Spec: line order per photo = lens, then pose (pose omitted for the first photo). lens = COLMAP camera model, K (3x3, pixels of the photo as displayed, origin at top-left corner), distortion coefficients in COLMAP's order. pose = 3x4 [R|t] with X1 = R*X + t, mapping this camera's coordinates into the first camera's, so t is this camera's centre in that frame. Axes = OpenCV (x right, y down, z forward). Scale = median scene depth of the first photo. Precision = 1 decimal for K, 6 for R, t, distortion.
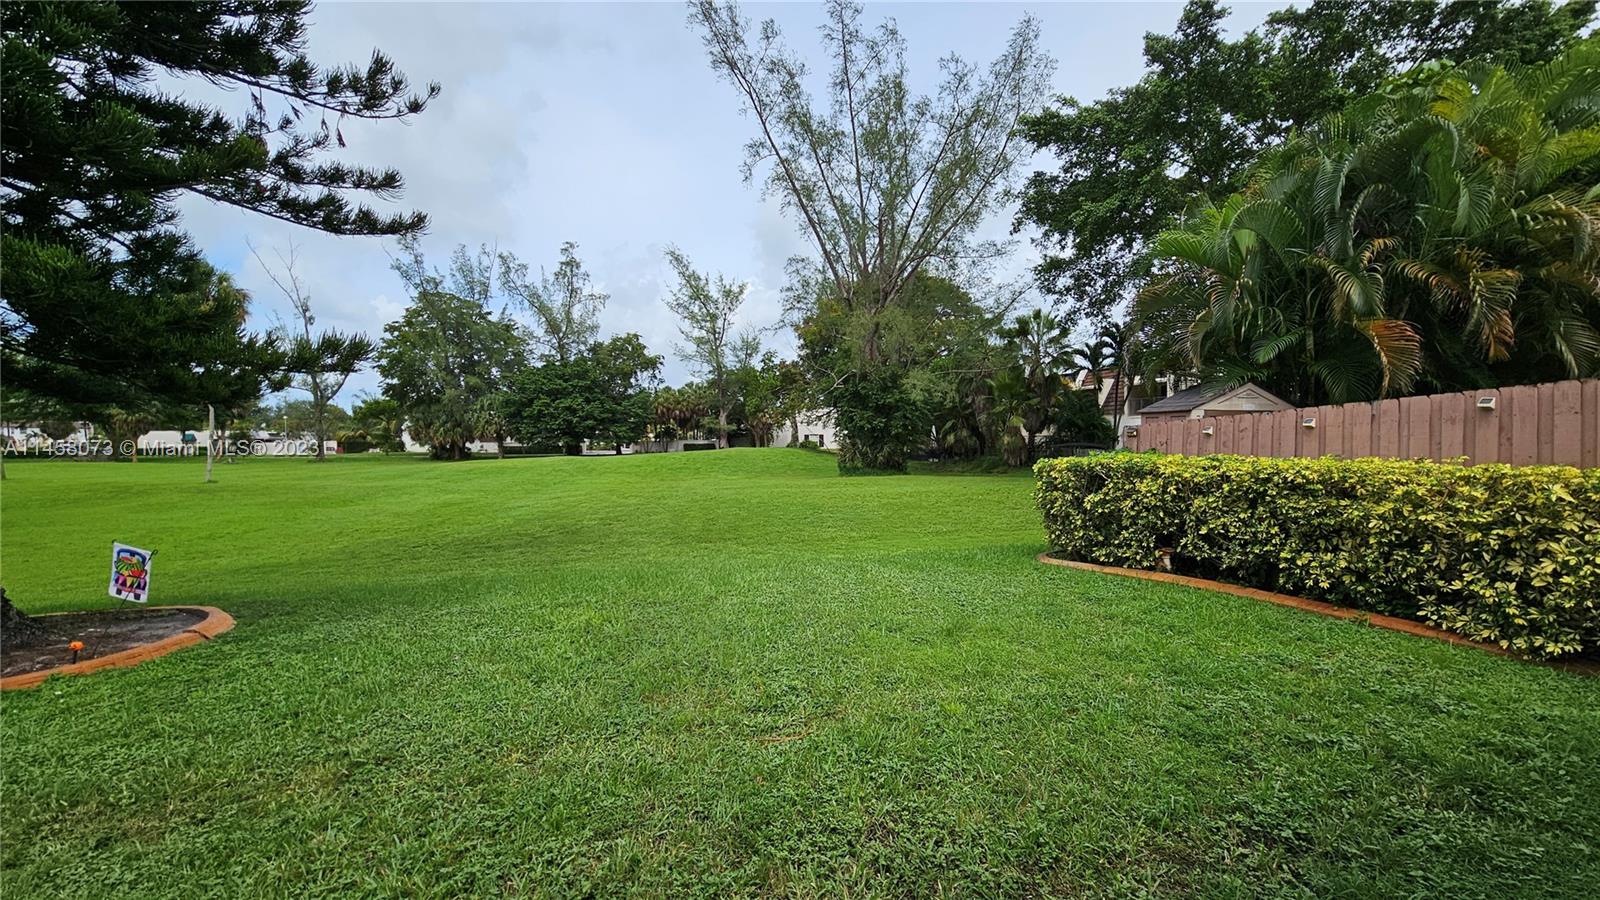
lens RADIAL K [[655.6, 0, 795.3], [0, 655.6, 445.4], [0, 0, 1]] dist [0.000983, -0.000149]
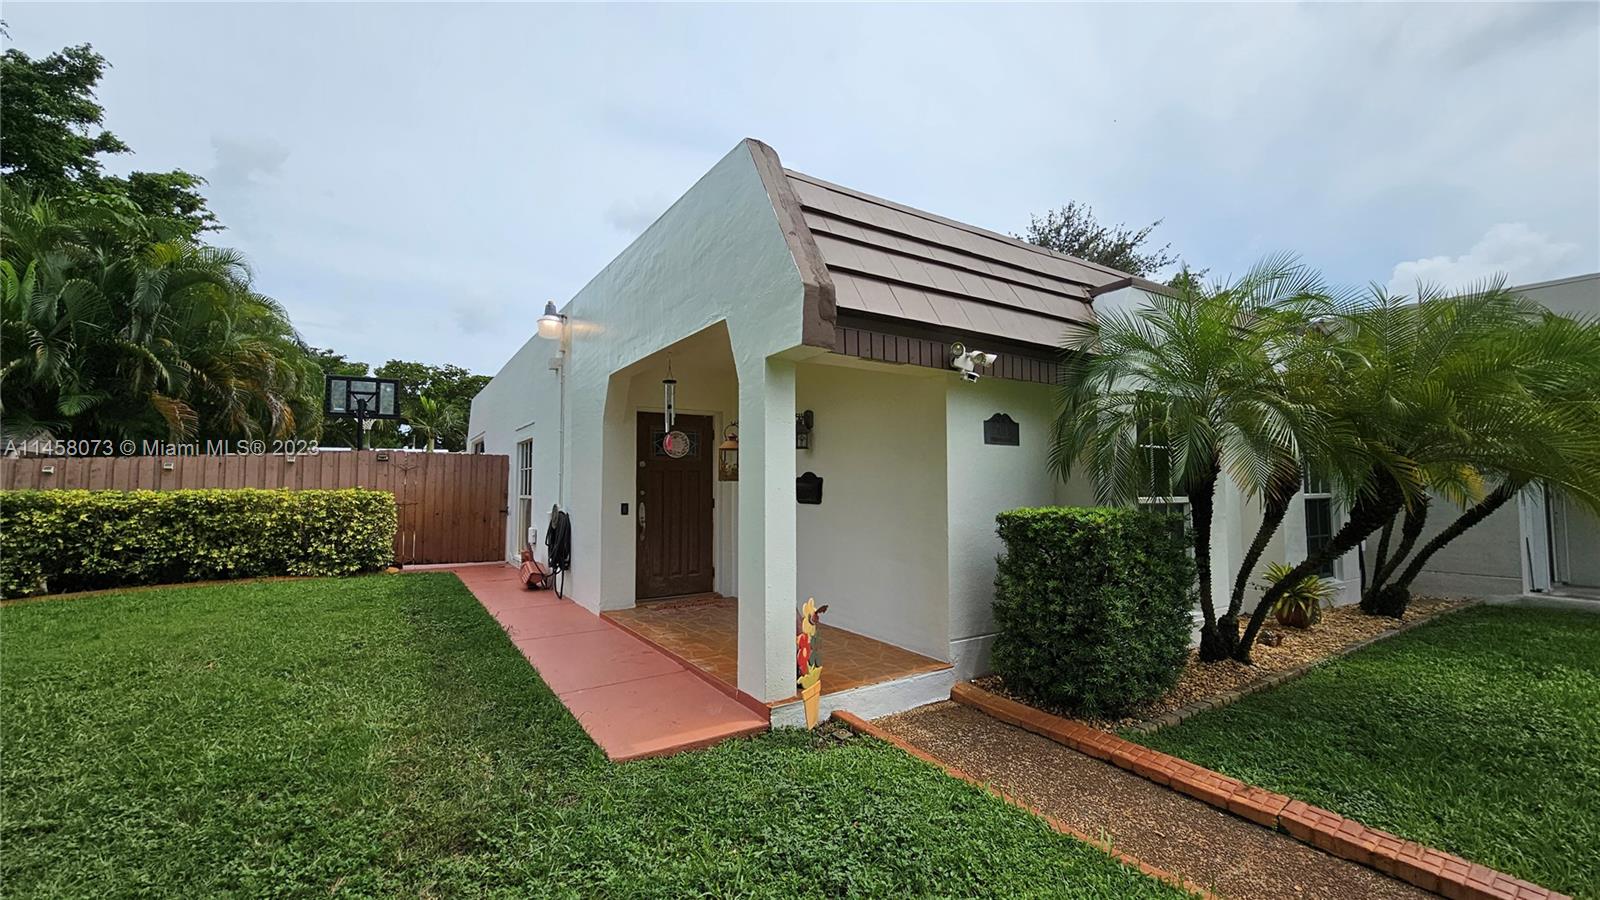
lens RADIAL K [[629.0, 0, 800.0], [0, 629.0, 450.0], [0, 0, 1]] dist [-0.037919, 0.009120]
pose [[-0.275365, 0.066120, 0.959063, -0.089675], [0.019223, 0.997811, -0.063272, 0.004194], [-0.961147, 0.001013, -0.276034, 0.006355]]
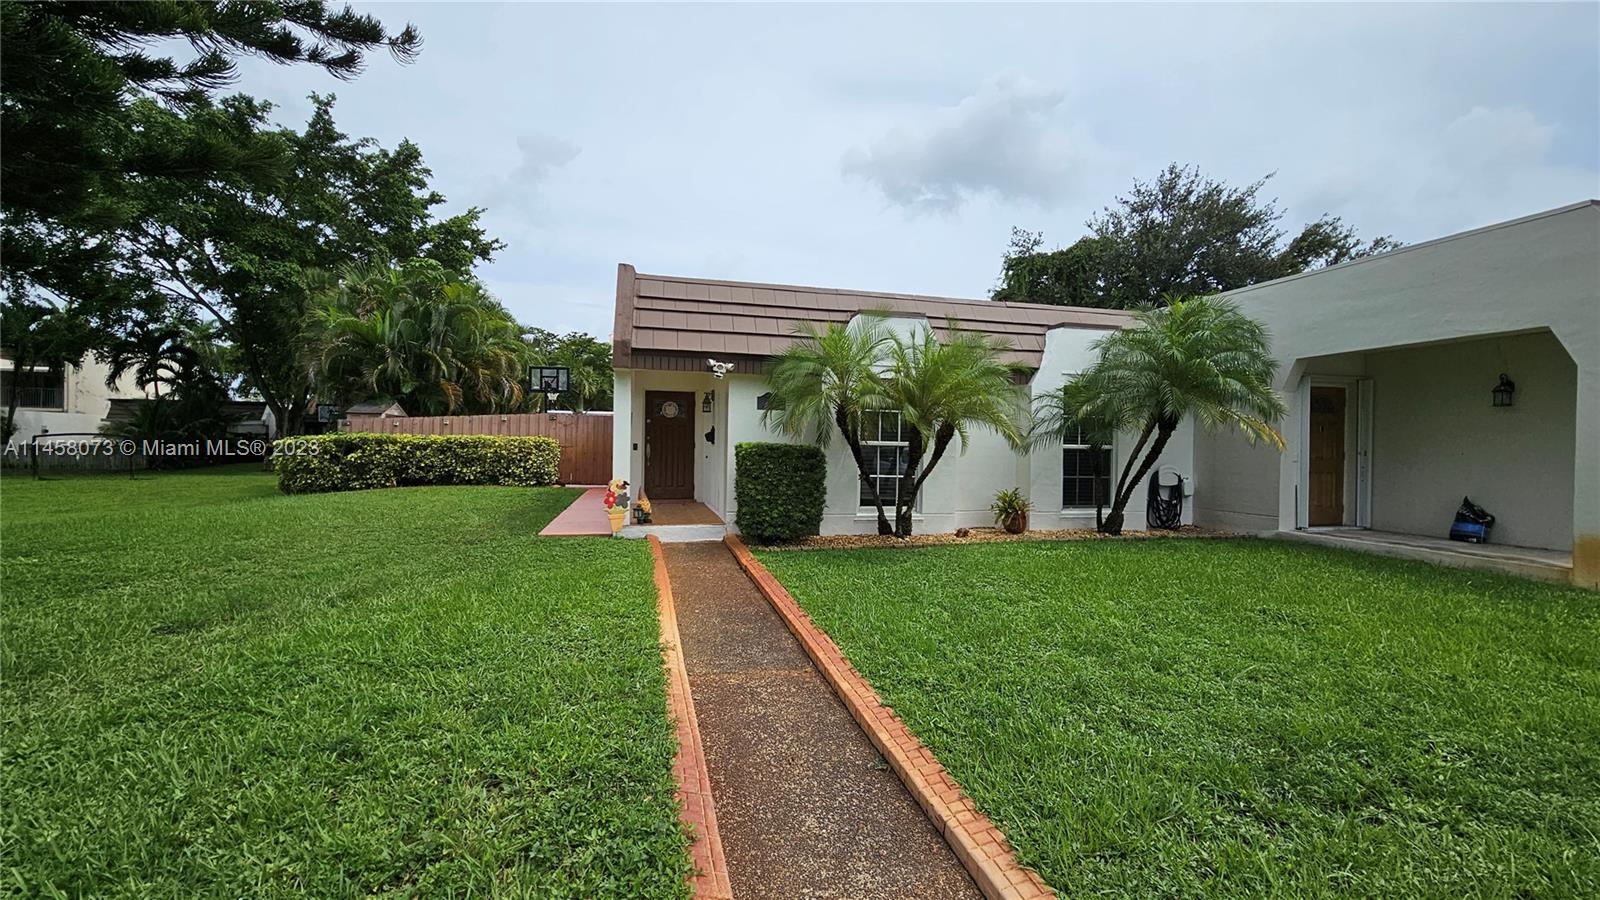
lens RADIAL K [[629.0, 0, 800.0], [0, 629.0, 450.0], [0, 0, 1]] dist [-0.037919, 0.009120]
pose [[0.062855, 0.009518, 0.997977, -0.160730], [-0.004469, 0.999947, -0.009255, 0.009355], [-0.998013, -0.003878, 0.062895, -0.053890]]
